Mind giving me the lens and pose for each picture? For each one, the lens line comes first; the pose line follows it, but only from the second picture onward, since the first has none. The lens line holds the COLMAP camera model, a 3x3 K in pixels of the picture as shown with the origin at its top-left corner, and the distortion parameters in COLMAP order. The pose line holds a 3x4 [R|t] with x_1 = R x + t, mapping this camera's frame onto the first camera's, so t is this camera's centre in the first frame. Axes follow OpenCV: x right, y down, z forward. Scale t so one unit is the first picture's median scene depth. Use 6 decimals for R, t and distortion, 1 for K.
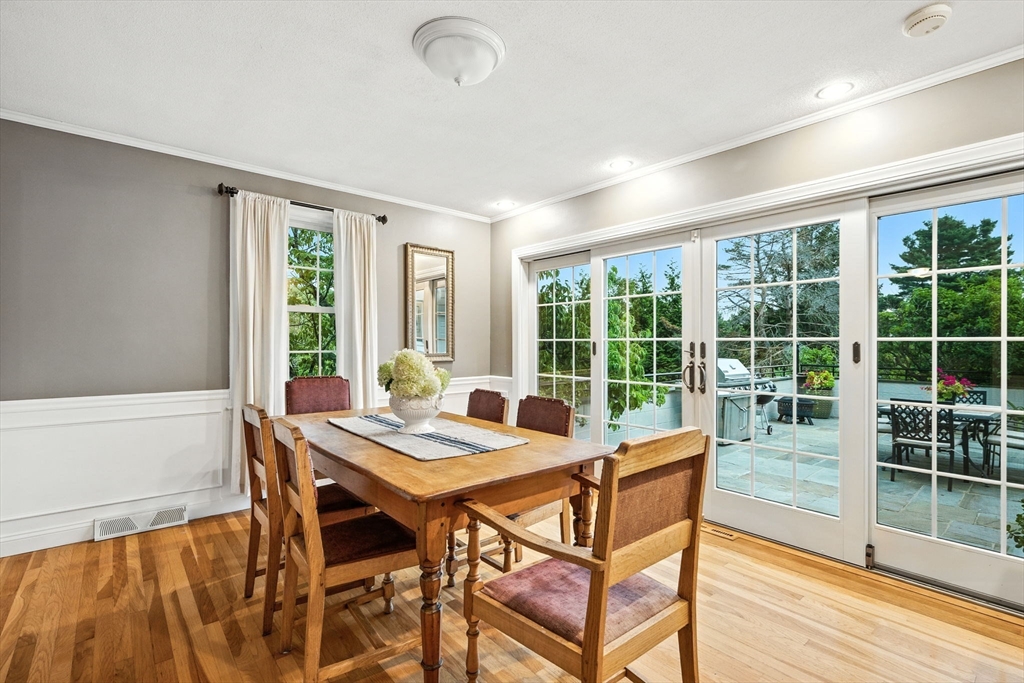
lens RADIAL K [[468.2, 0, 516.5], [0, 468.2, 344.1], [0, 0, 1]] dist [0.003873, -0.000108]
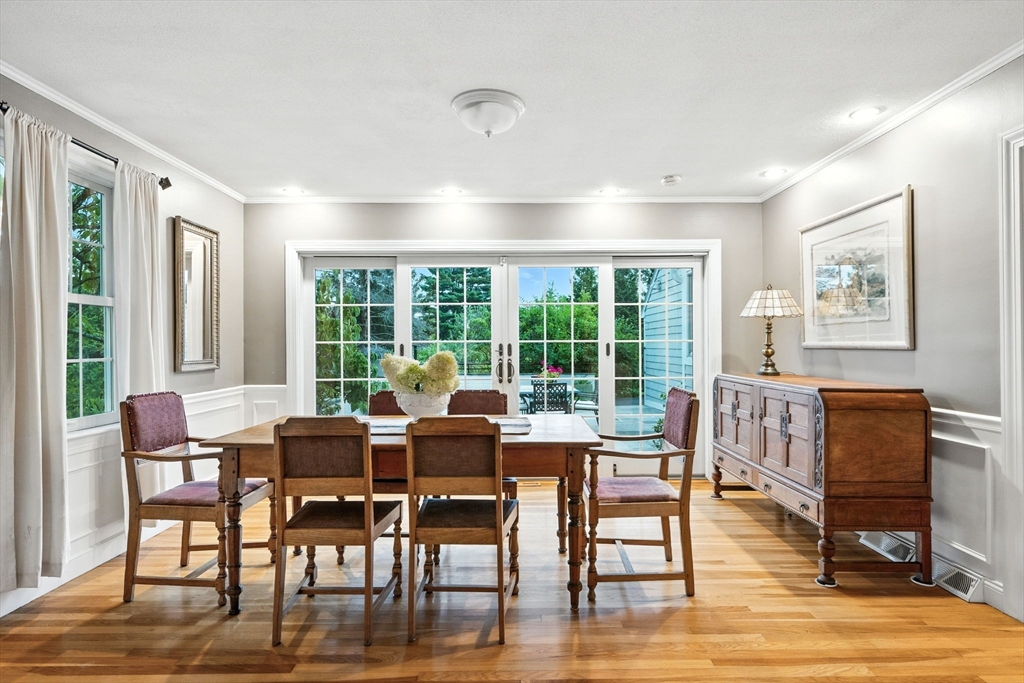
lens RADIAL K [[534.1, 0, 517.8], [0, 534.1, 341.7], [0, 0, 1]] dist [0.000655, 0.000203]
pose [[0.648114, -0.002845, 0.761538, -0.609148], [0.009064, 0.999951, -0.003978, -0.003006], [-0.761489, 0.009480, 0.648108, 0.016975]]
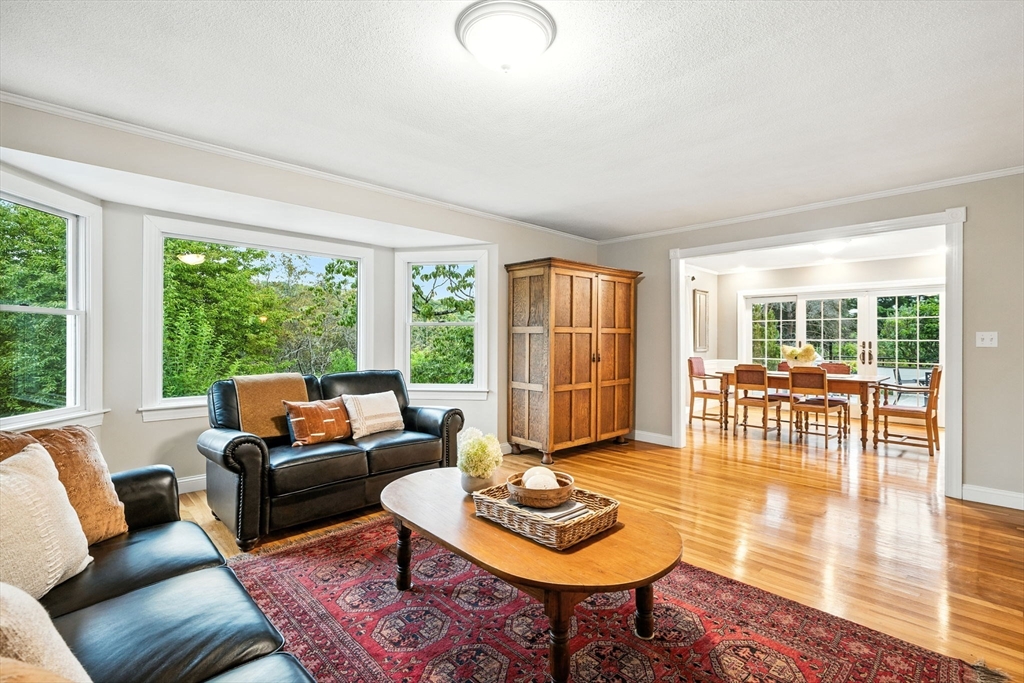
lens RADIAL K [[468.2, 0, 520.6], [0, 468.2, 339.4], [0, 0, 1]] dist [0.003873, -0.000108]
pose [[0.998254, 0.003803, 0.058938, -1.200849], [-0.003569, 0.999985, -0.004062, 0.000910], [-0.058953, 0.003845, 0.998253, -0.981183]]
